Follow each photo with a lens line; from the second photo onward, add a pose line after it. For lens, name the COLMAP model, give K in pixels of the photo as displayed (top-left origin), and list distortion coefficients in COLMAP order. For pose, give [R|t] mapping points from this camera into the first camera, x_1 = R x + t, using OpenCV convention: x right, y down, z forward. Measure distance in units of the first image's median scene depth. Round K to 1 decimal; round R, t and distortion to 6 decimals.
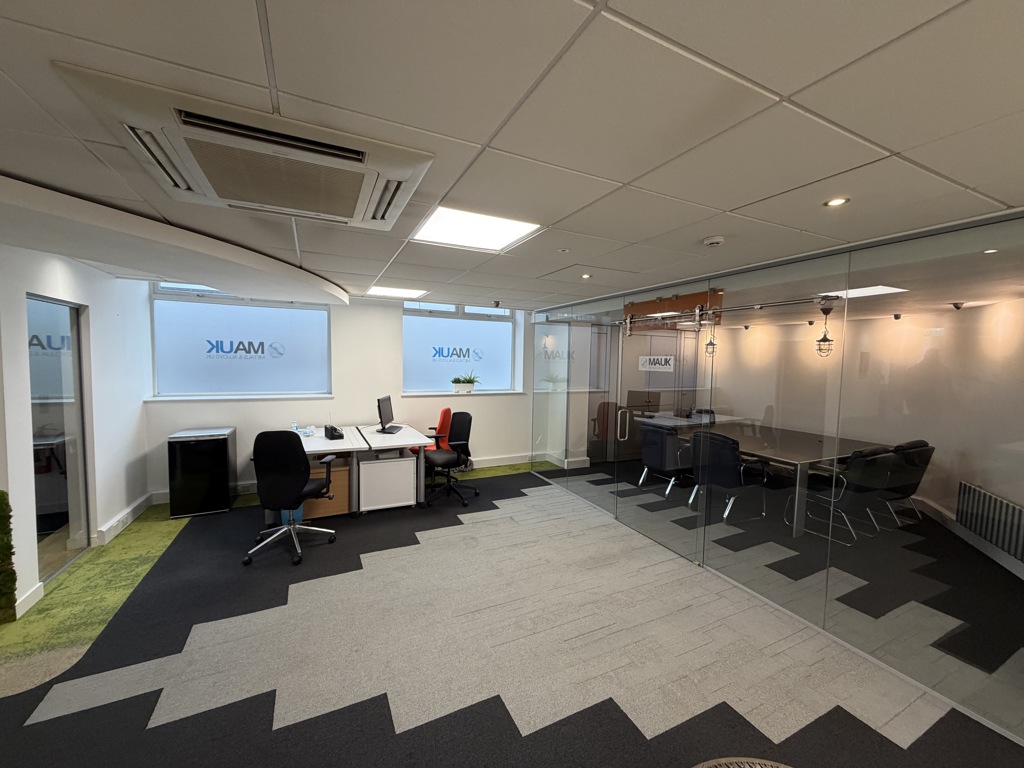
lens RADIAL K [[403.8, 0, 512.0], [0, 403.8, 384.0], [0, 0, 1]] dist [0.001269, 0.000043]
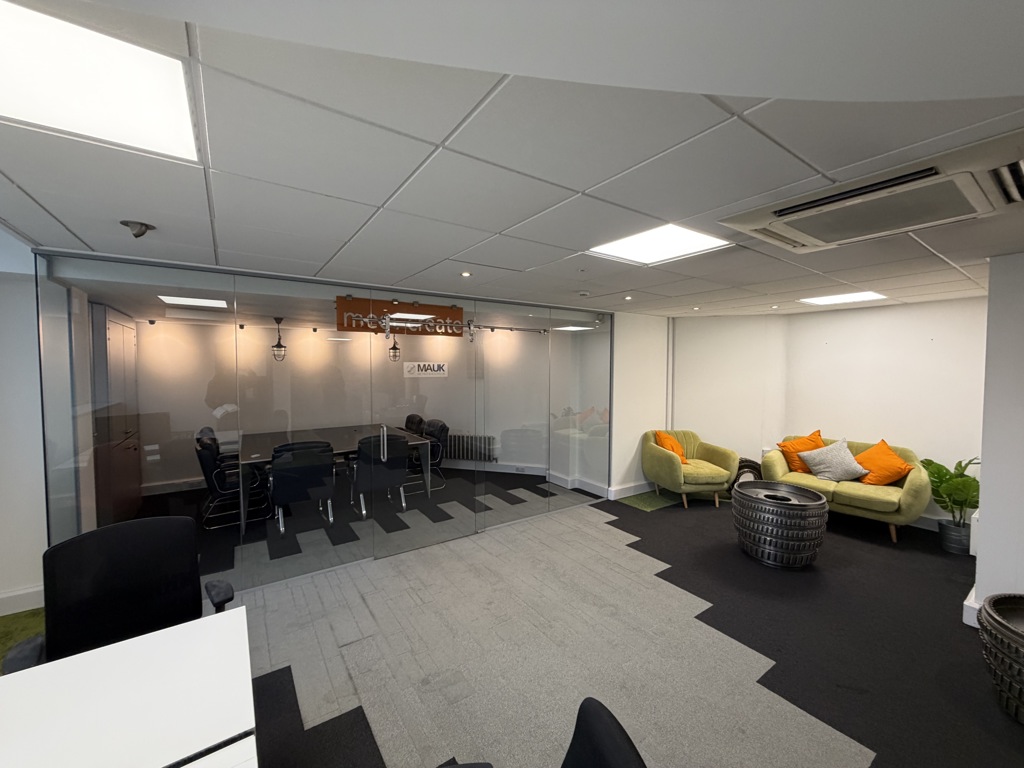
lens RADIAL K [[403.8, 0, 512.0], [0, 403.8, 384.0], [0, 0, 1]] dist [0.001269, 0.000043]
pose [[-0.147328, -0.054798, 0.987569, -0.654983], [0.058531, 0.996231, 0.064010, -0.066021], [-0.987354, 0.067234, -0.143565, 0.927969]]
